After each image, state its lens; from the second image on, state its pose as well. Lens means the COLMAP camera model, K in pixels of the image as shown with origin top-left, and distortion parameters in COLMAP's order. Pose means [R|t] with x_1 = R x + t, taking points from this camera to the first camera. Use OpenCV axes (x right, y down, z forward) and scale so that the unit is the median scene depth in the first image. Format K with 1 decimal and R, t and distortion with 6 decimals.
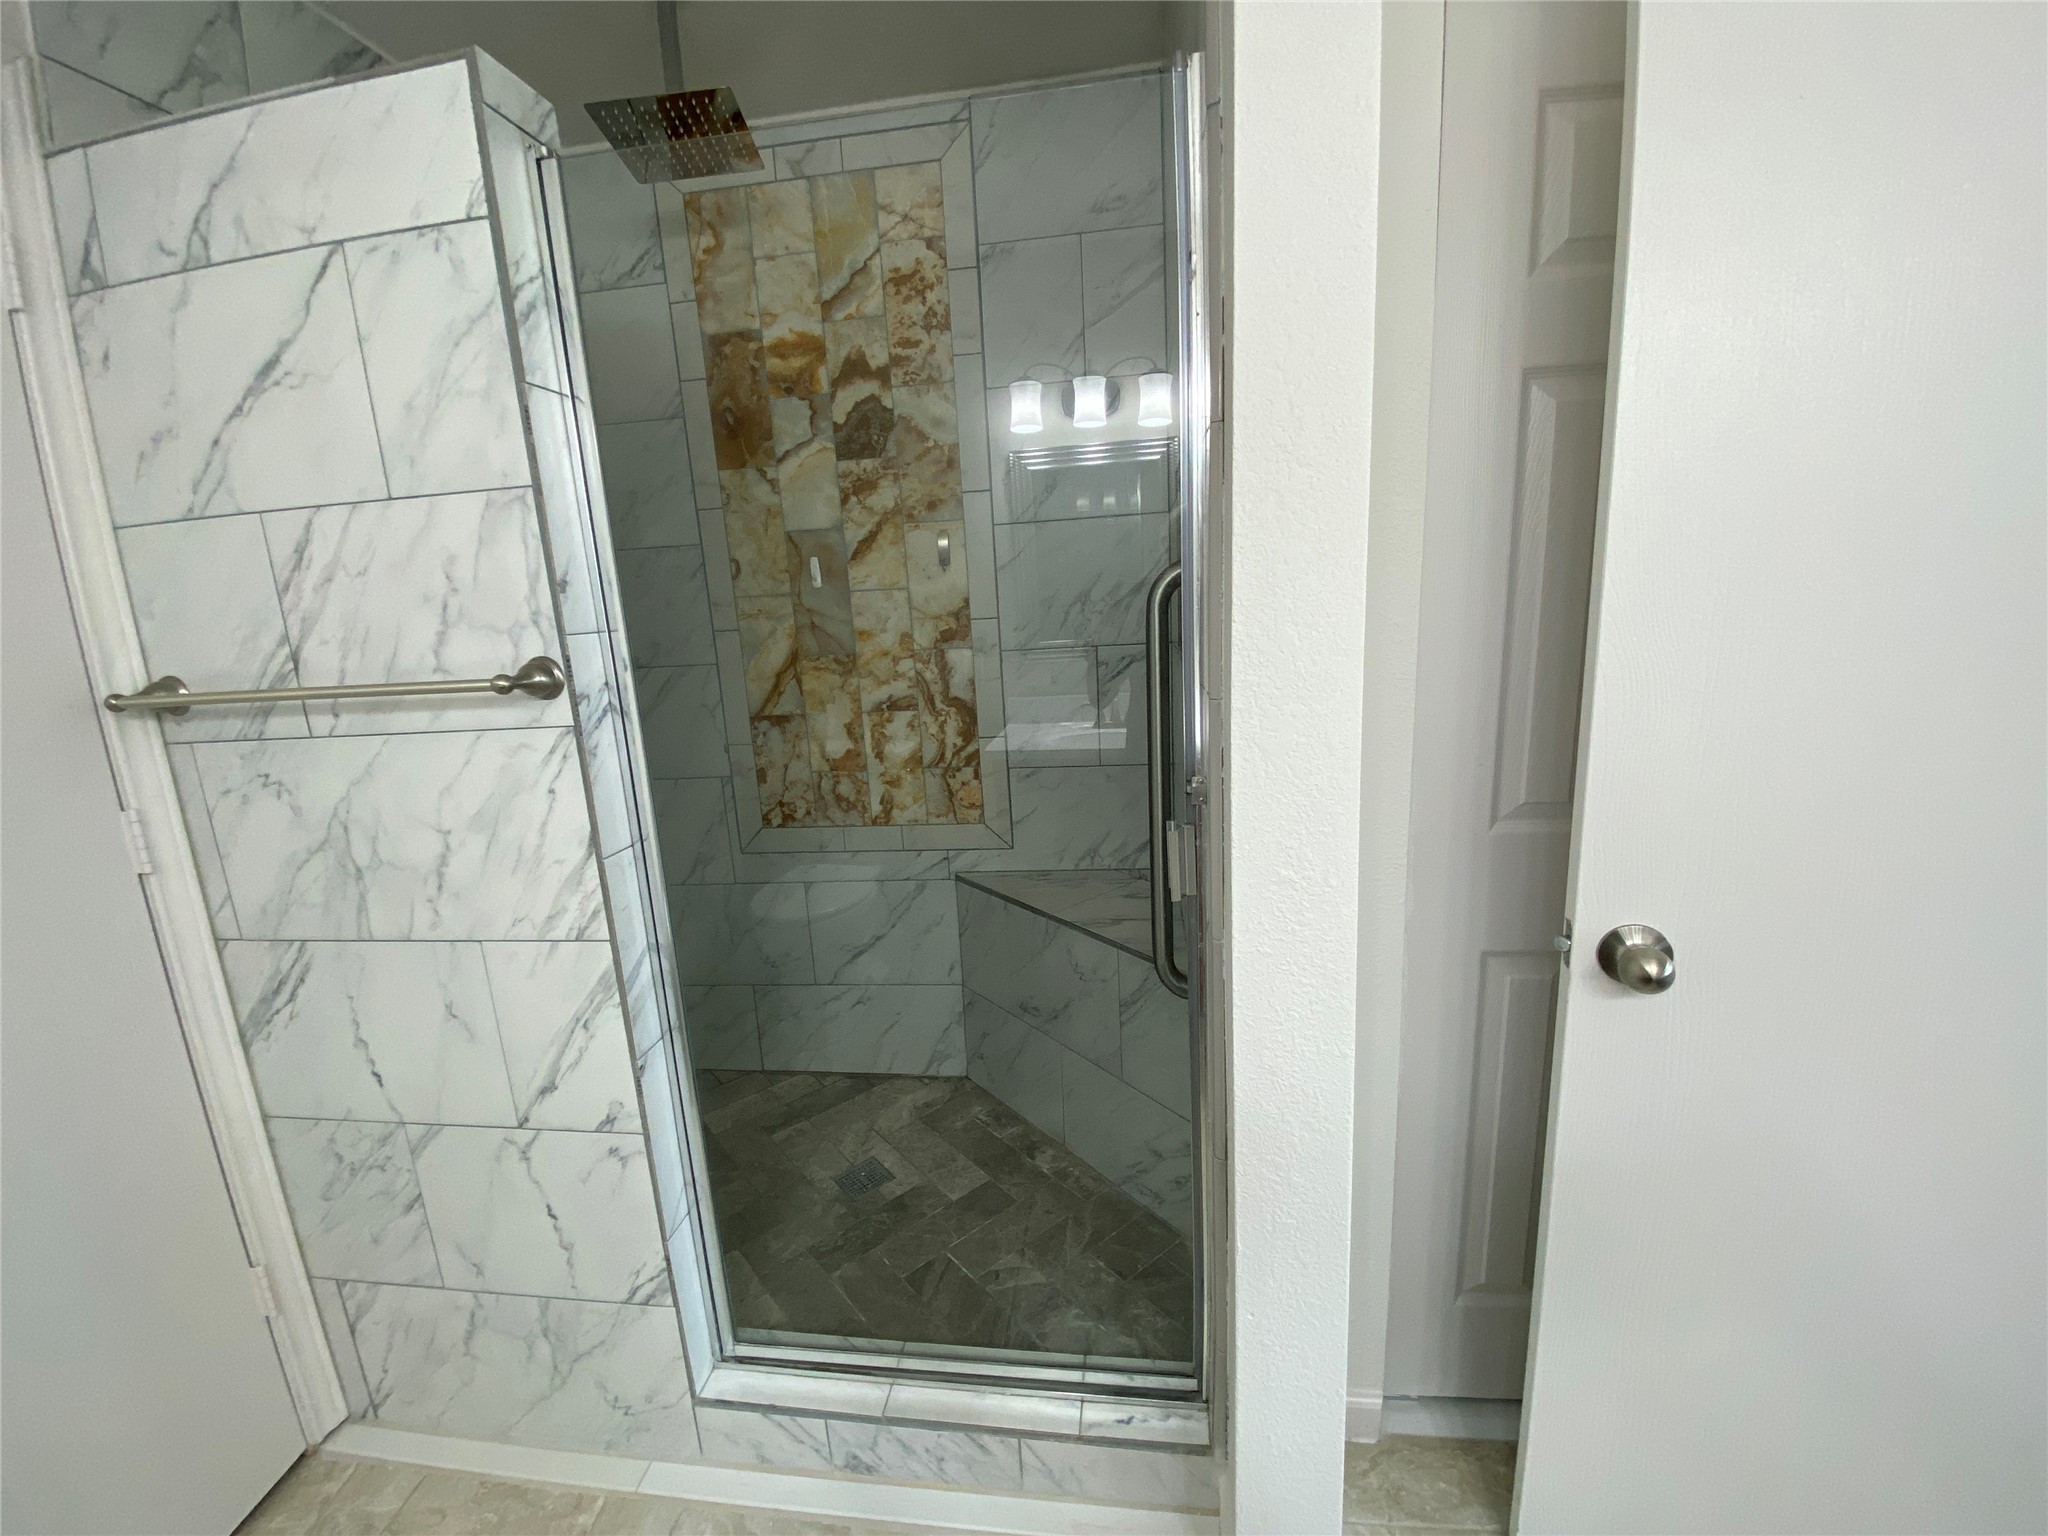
lens RADIAL K [[825.1, 0, 1026.8], [0, 825.1, 767.1], [0, 0, 1]] dist [0.006576, -0.011948]
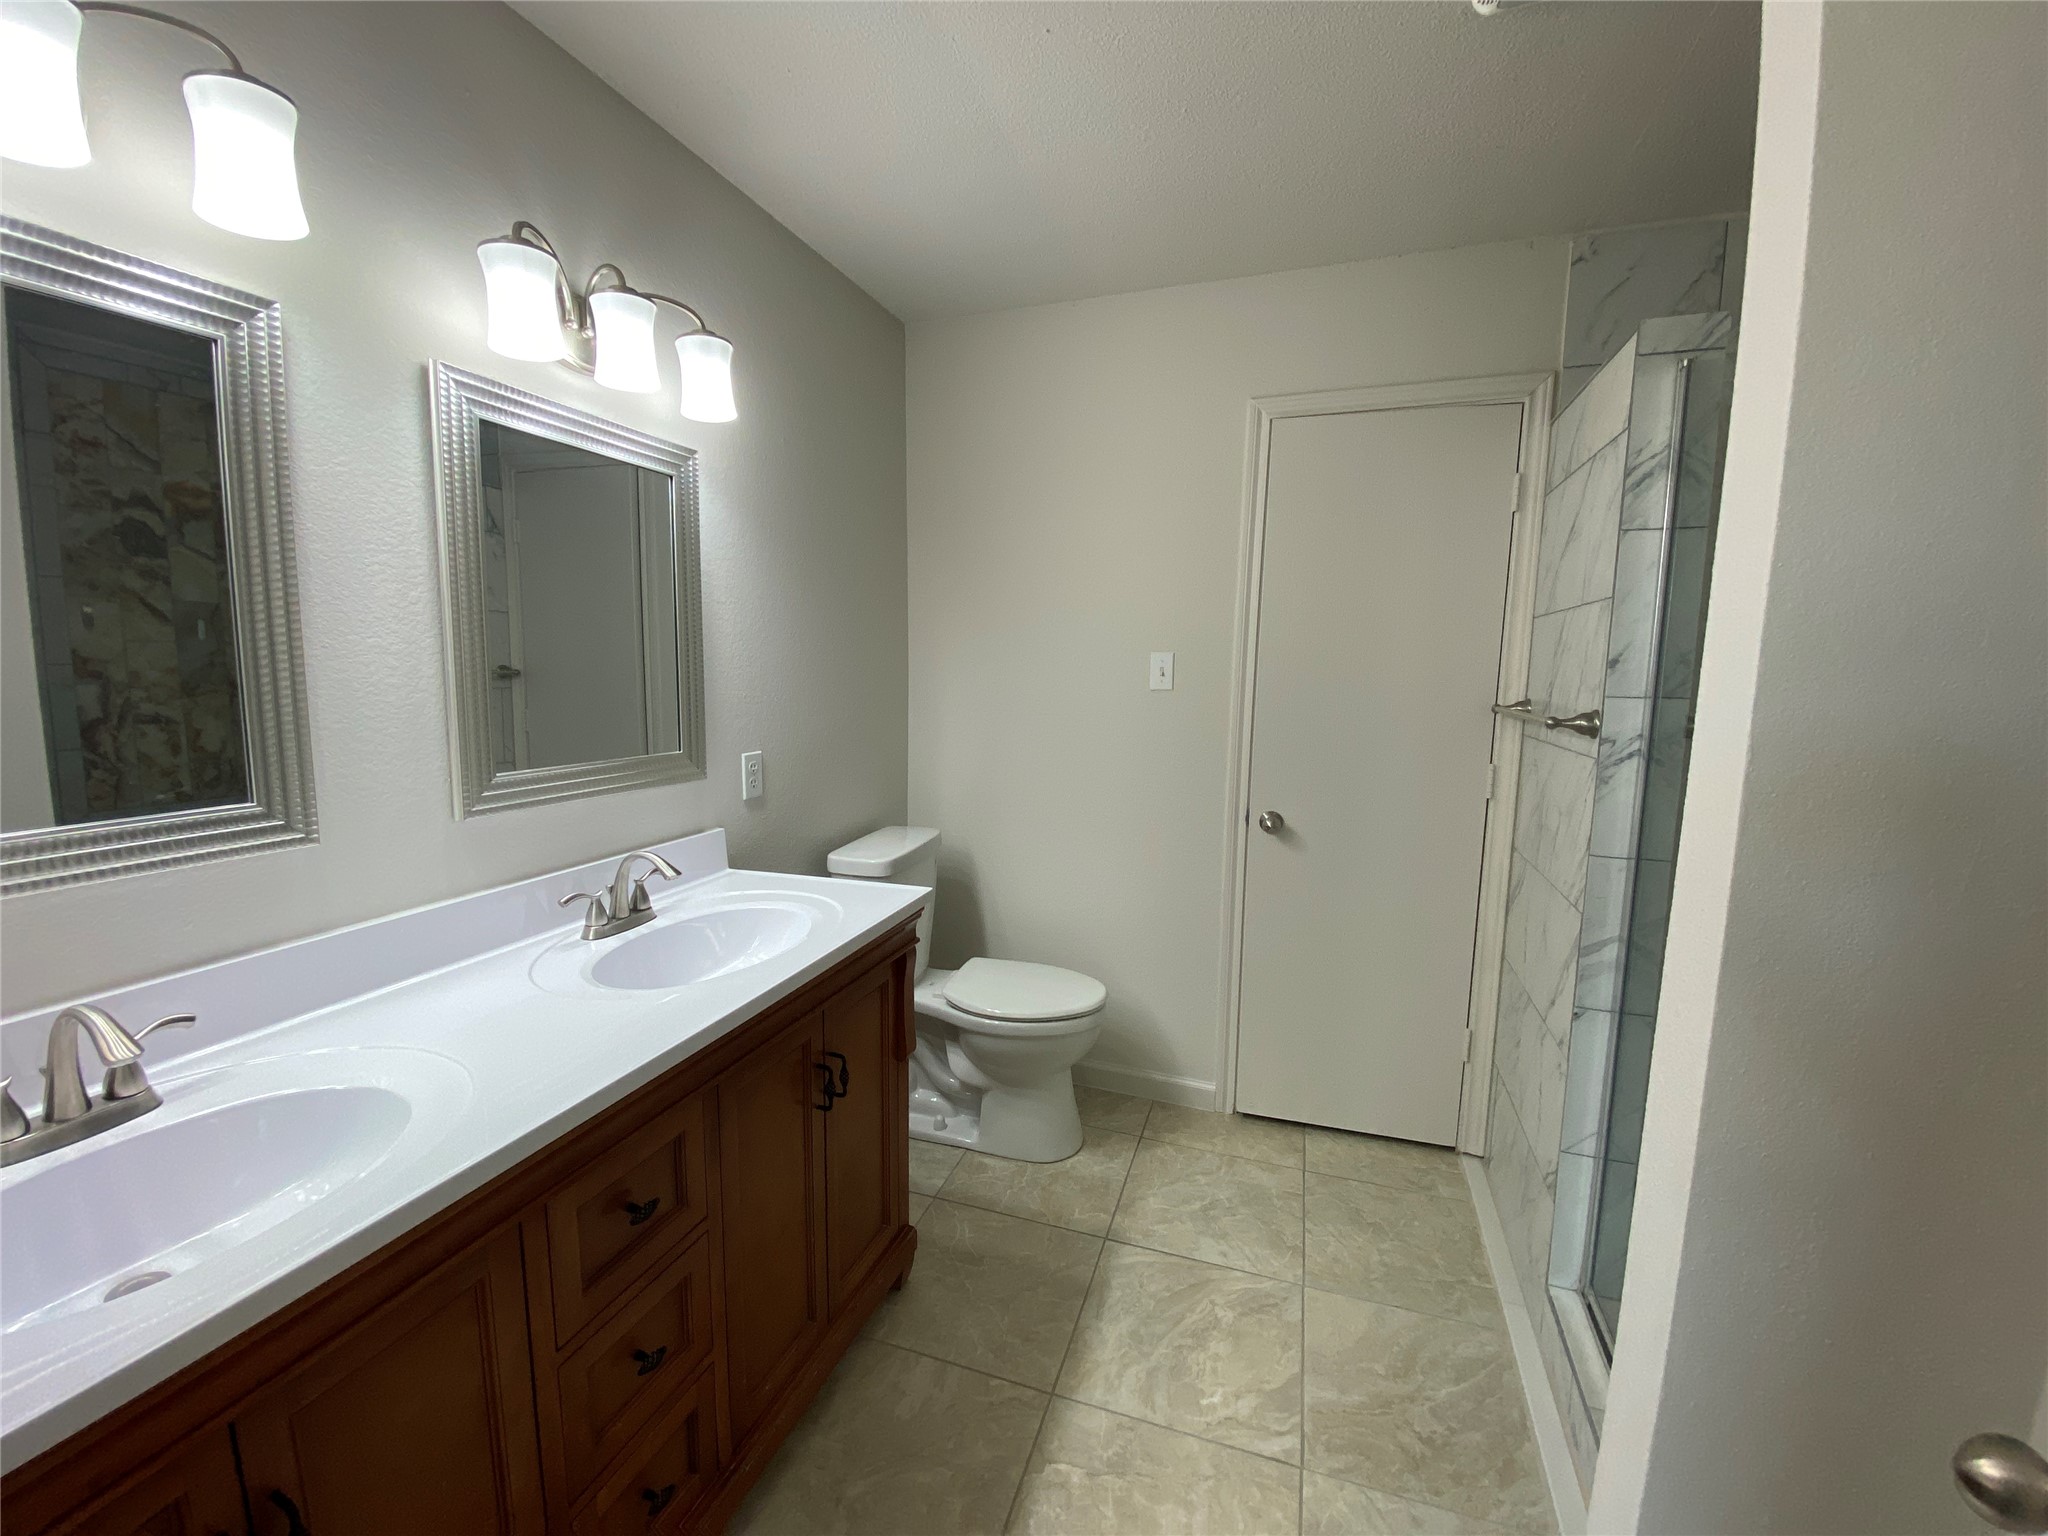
lens RADIAL K [[825.1, 0, 1037.6], [0, 825.1, 770.4], [0, 0, 1]] dist [0.006576, -0.011948]
pose [[-0.186998, 0.177054, -0.966273, 0.967211], [-0.203173, 0.955386, 0.214378, -0.133039], [0.961120, 0.236409, -0.142683, 0.257209]]
